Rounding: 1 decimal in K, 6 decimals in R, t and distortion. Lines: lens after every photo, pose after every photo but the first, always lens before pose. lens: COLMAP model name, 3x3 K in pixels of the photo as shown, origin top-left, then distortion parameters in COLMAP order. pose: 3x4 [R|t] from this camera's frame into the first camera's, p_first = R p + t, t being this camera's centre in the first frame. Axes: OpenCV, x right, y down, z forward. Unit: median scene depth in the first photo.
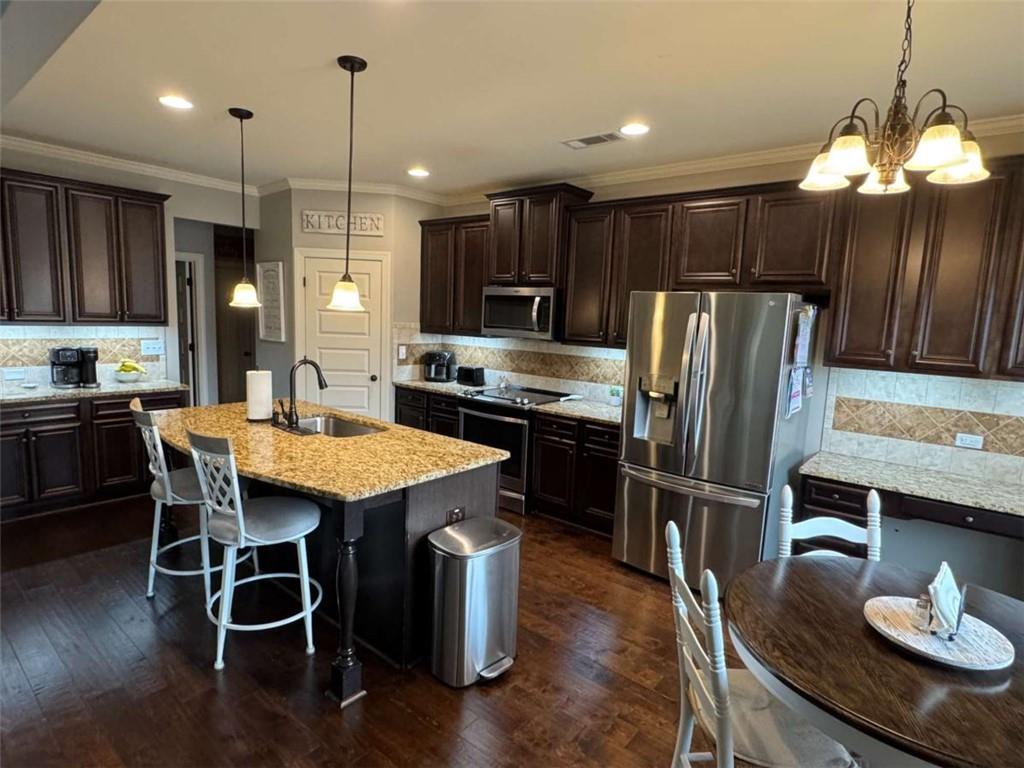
lens RADIAL K [[560.8, 0, 511.0], [0, 560.8, 386.1], [0, 0, 1]] dist [-0.000405, 0.000015]
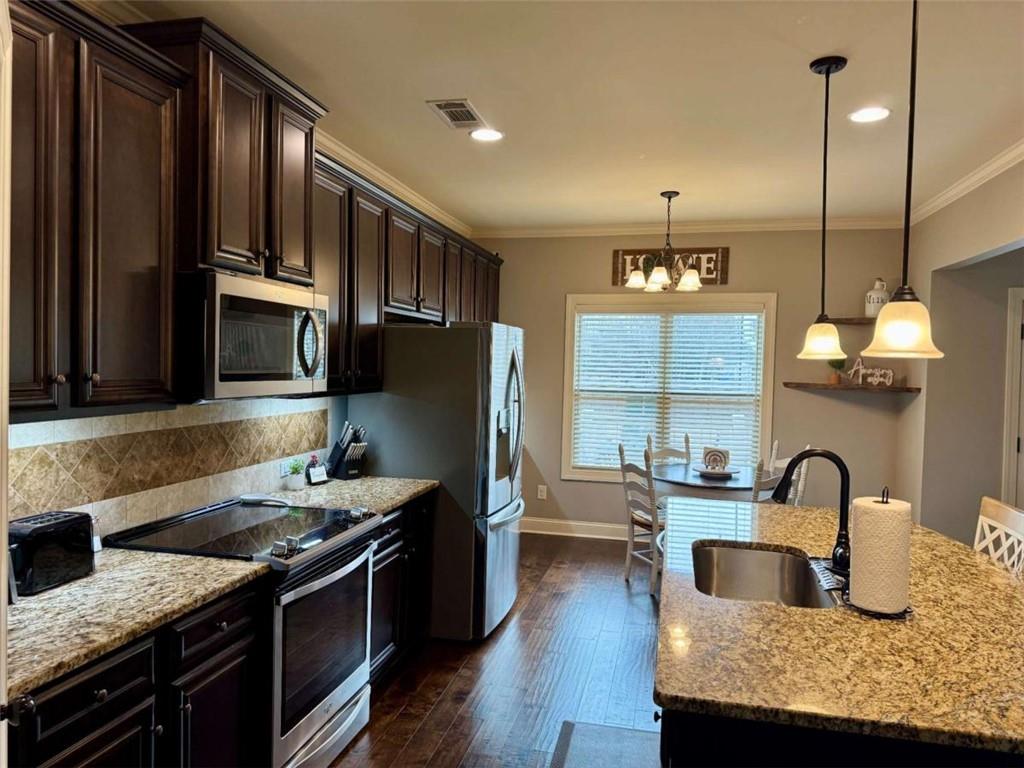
lens RADIAL K [[721.8, 0, 510.7], [0, 721.8, 383.9], [0, 0, 1]] dist [0.010703, -0.000134]
pose [[-0.448798, -0.079480, 0.890092, -0.574382], [0.075140, 0.989153, 0.126212, -0.150494], [-0.890469, 0.123525, -0.437958, 1.050564]]
